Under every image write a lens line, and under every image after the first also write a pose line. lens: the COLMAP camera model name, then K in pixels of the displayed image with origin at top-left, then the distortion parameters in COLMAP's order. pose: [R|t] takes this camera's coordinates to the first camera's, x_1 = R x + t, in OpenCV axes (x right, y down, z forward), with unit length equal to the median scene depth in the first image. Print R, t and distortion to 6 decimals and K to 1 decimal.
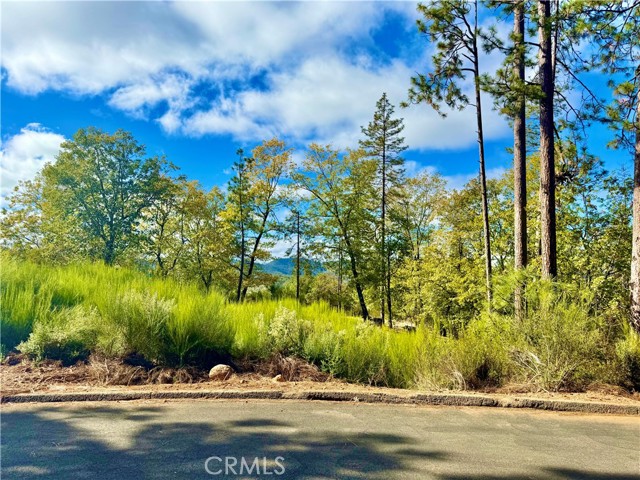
lens RADIAL K [[464.1, 0, 320.0], [0, 464.1, 240.0], [0, 0, 1]] dist [0.066540, -0.000913]
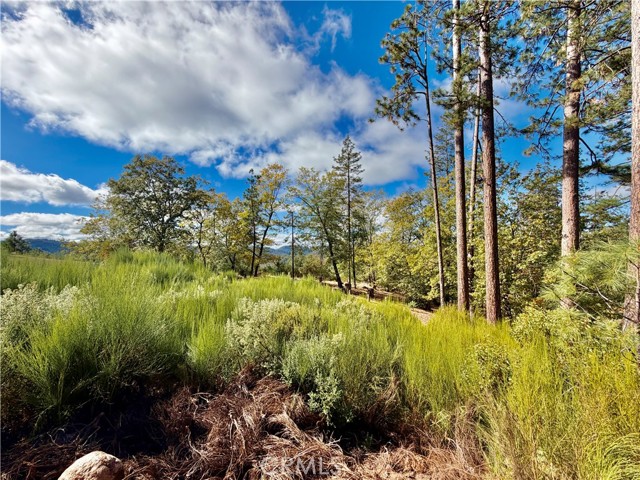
lens RADIAL K [[254.9, 0, 320.0], [0, 254.9, 240.0], [0, 0, 1]] dist [0.000446, 0.000223]
pose [[0.998833, -0.017028, 0.045204, 0.001984], [0.016139, 0.999671, 0.019957, 0.011885], [-0.045529, -0.019204, 0.998778, 0.184348]]
